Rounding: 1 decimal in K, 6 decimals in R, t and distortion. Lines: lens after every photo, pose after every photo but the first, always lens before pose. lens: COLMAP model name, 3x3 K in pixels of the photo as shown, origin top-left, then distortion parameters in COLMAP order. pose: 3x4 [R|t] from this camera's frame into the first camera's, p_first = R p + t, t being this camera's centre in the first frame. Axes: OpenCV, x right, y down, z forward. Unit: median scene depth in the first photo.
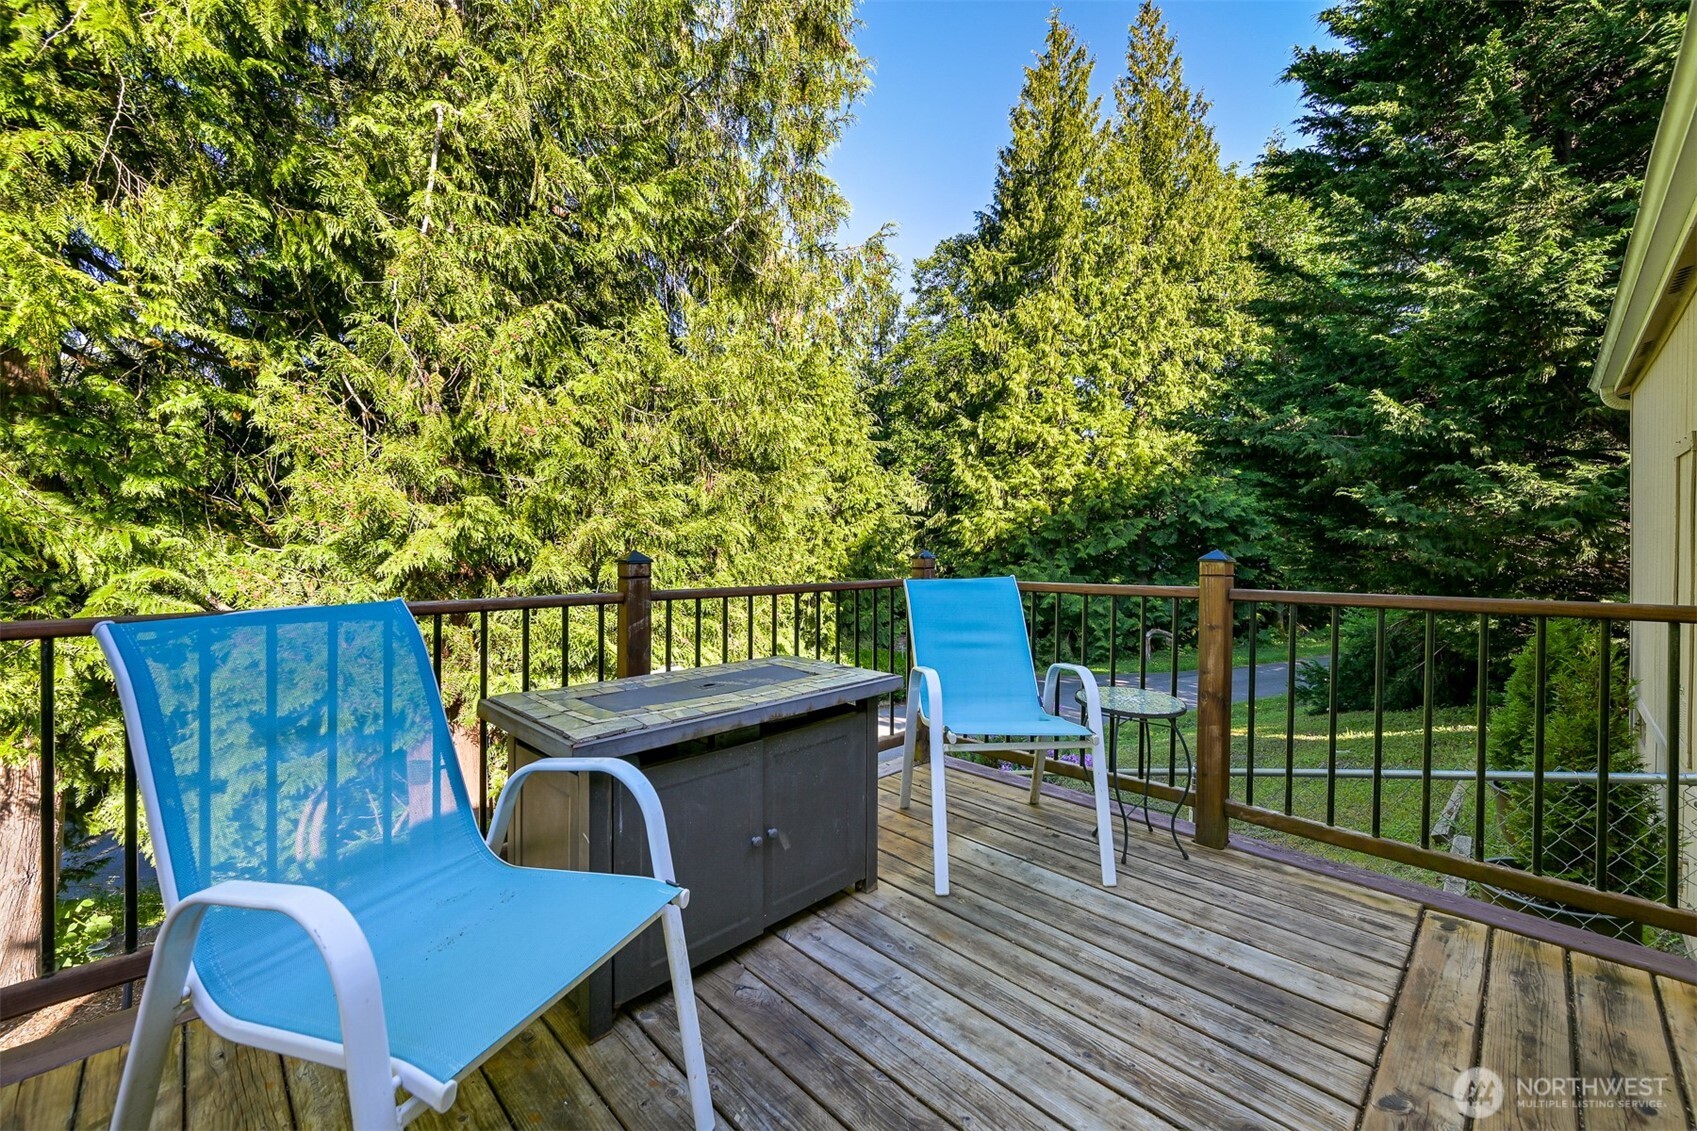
lens RADIAL K [[676.7, 0, 845.4], [0, 676.7, 559.1], [0, 0, 1]] dist [-0.000070, -0.000501]
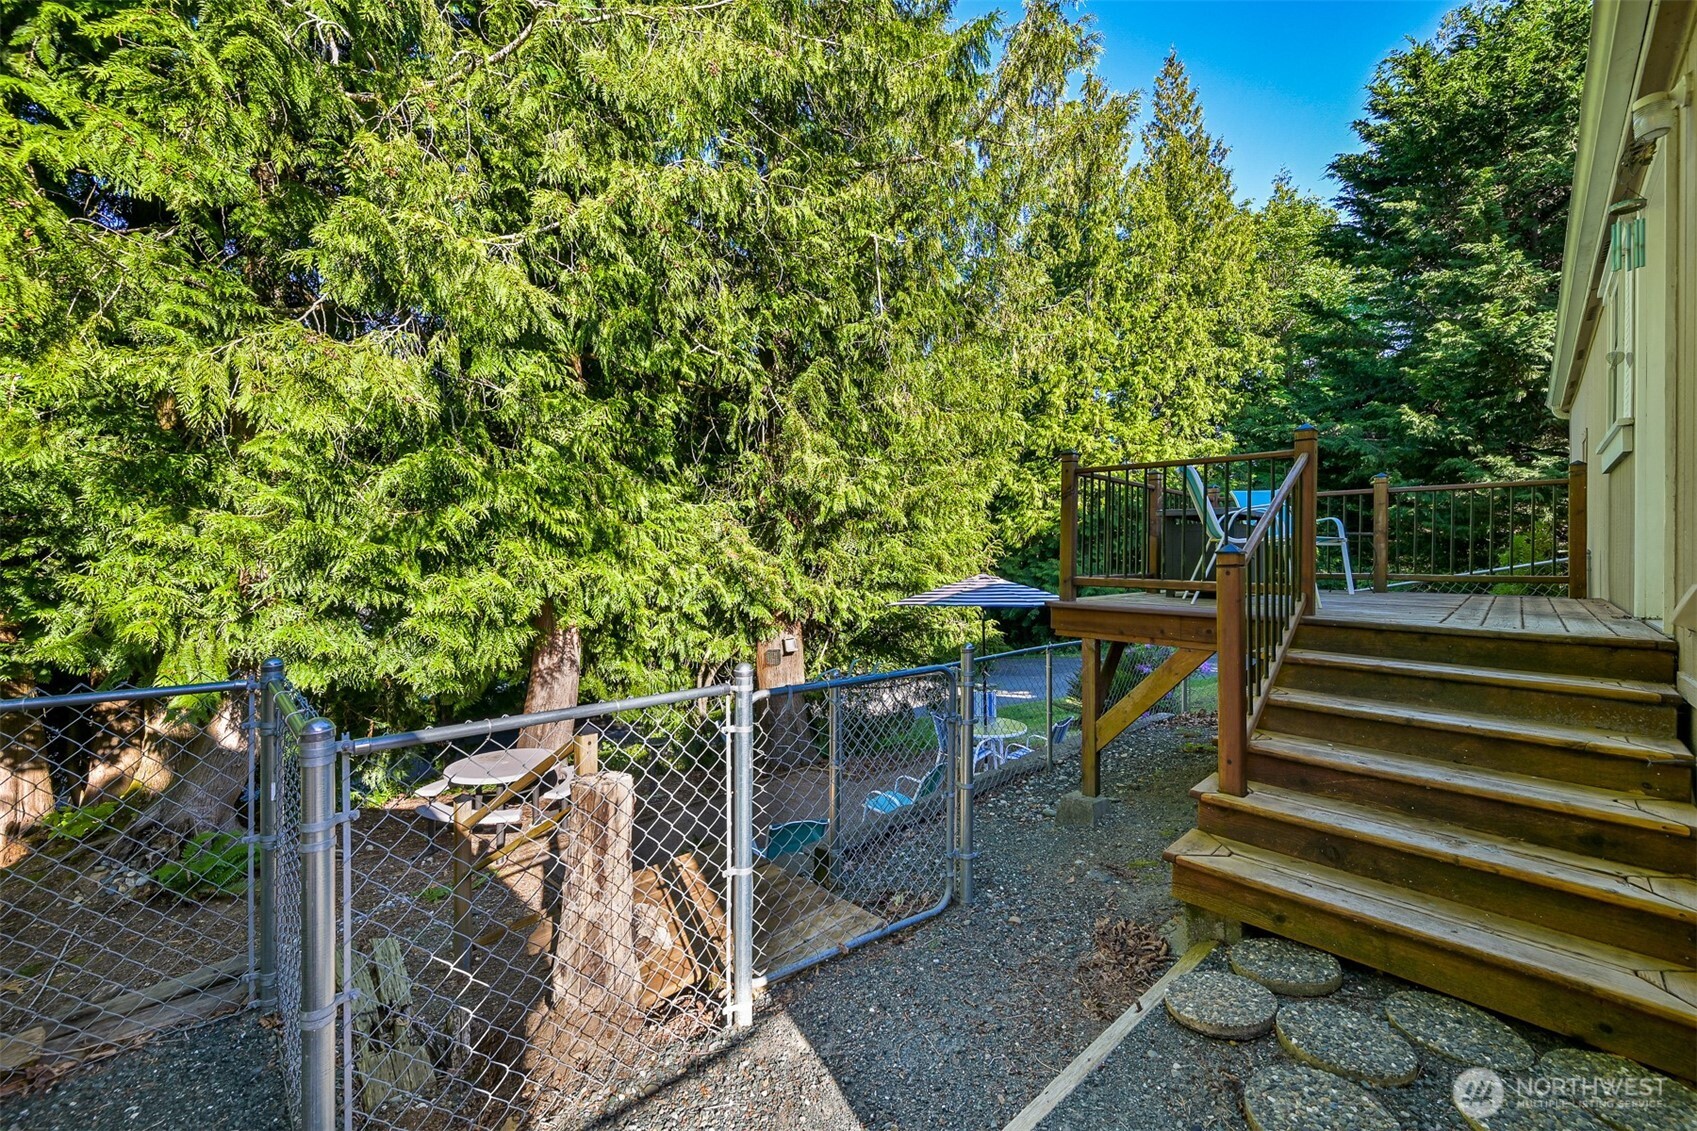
lens RADIAL K [[672.5, 0, 848.5], [0, 672.5, 565.5], [0, 0, 1]] dist [-0.001471, 0.000108]
pose [[0.999904, 0.001419, 0.013775, -0.110390], [-0.001368, 0.999992, -0.003686, 0.025839], [-0.013780, 0.003666, 0.999898, -0.109343]]
